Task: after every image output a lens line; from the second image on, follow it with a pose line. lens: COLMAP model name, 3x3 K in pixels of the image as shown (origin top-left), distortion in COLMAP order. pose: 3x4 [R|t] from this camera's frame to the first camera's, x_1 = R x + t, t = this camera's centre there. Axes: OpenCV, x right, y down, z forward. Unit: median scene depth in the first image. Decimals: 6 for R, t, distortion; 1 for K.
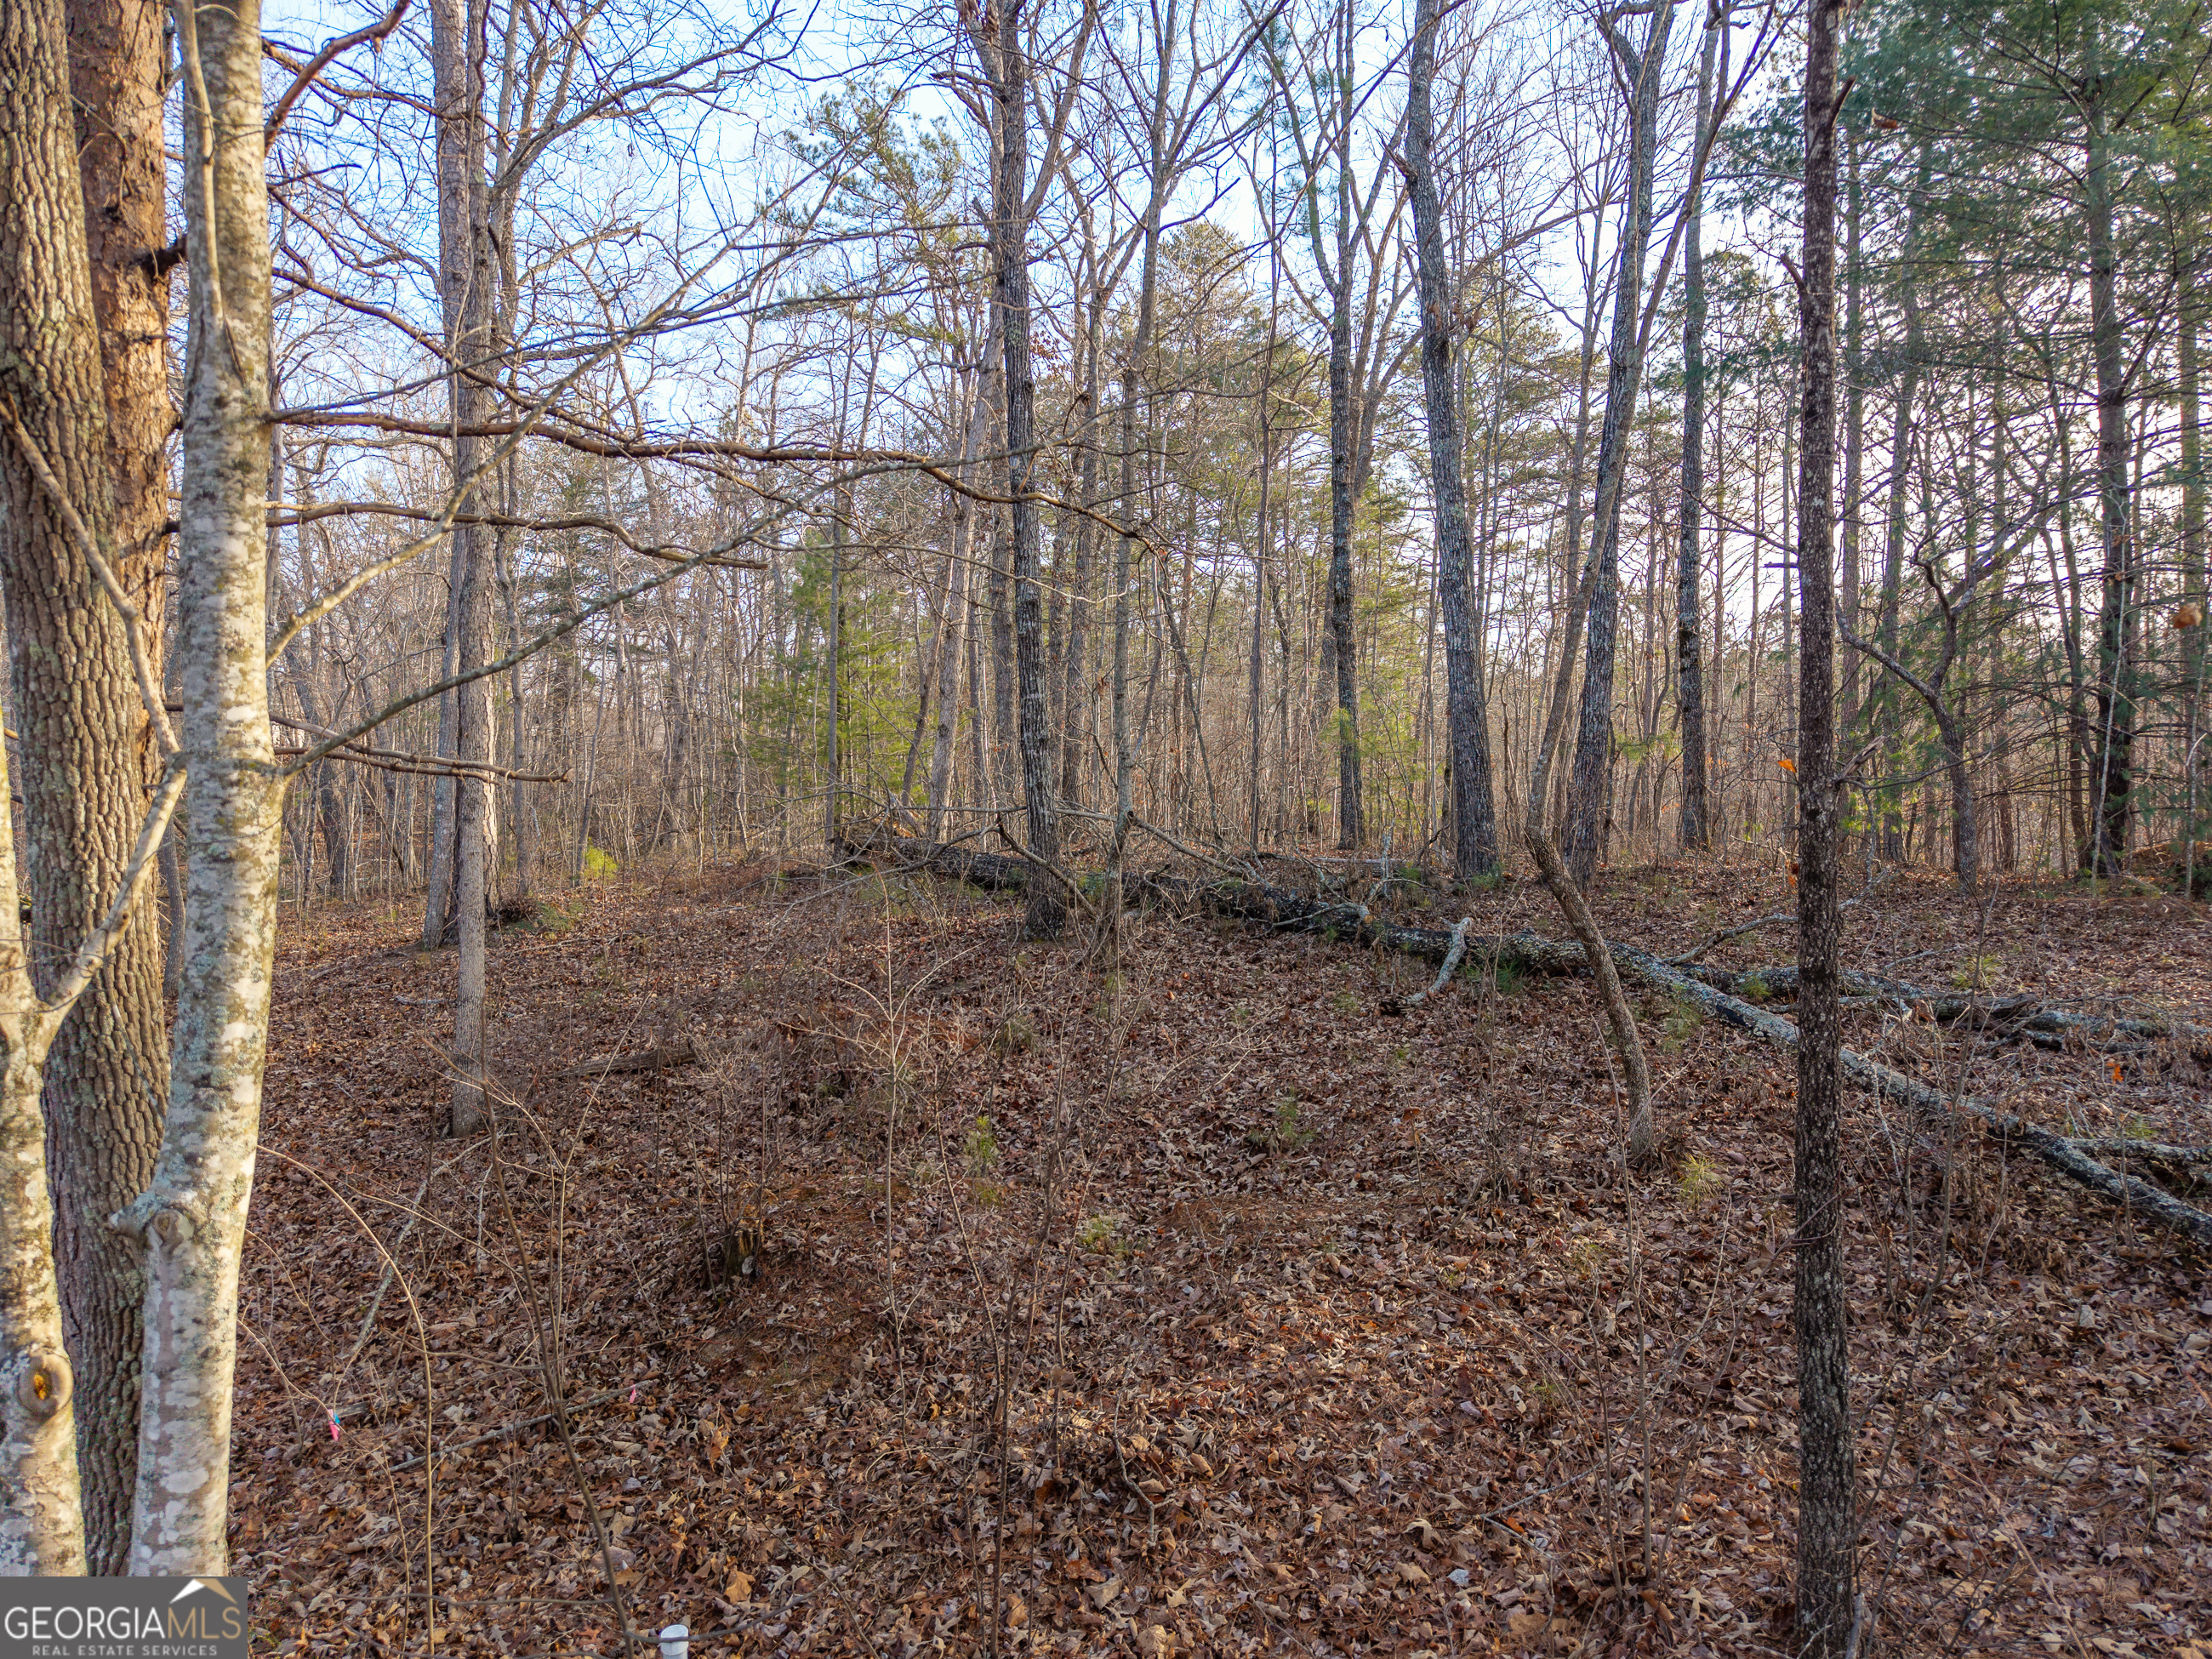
lens RADIAL K [[1467.6, 0, 1102.1], [0, 1467.6, 835.9], [0, 0, 1]] dist [0.008713, -0.019456]
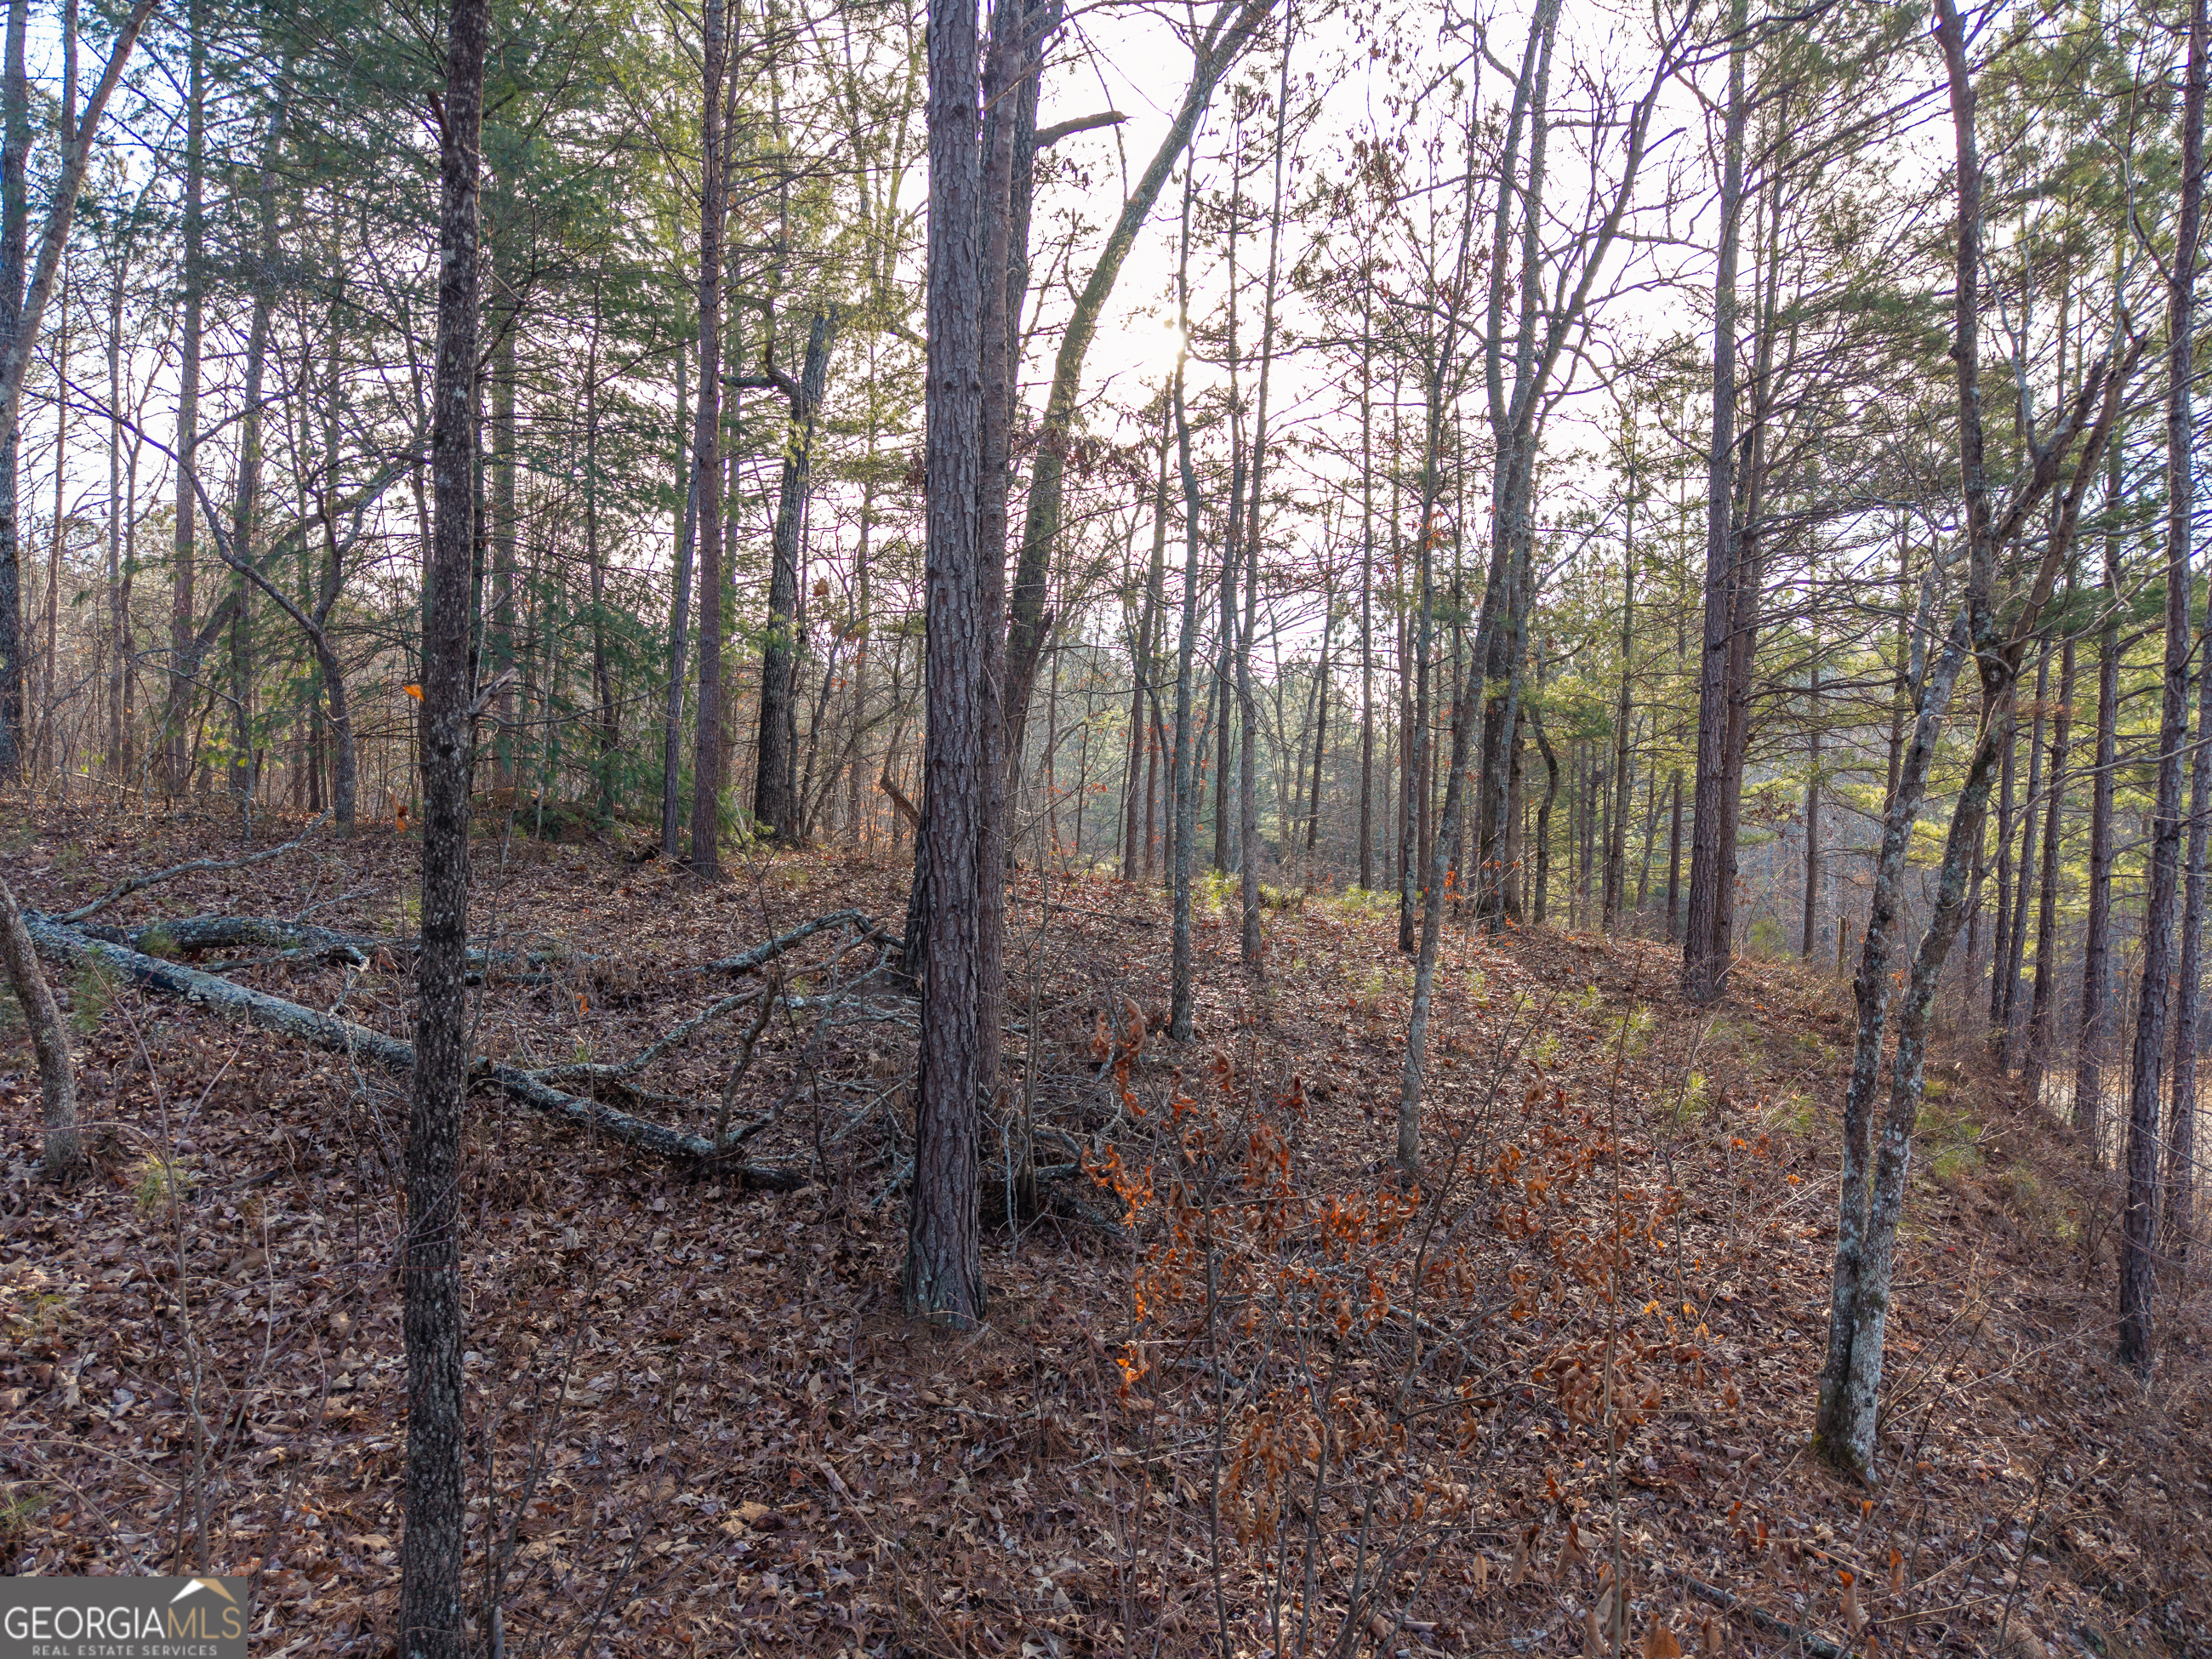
lens RADIAL K [[1467.6, 0, 1102.1], [0, 1467.6, 835.9], [0, 0, 1]] dist [0.008713, -0.019456]
pose [[0.493913, -0.000586, 0.869511, -0.058468], [-0.035396, 0.999157, 0.020780, 0.002977], [-0.868791, -0.041041, 0.493476, 0.155631]]
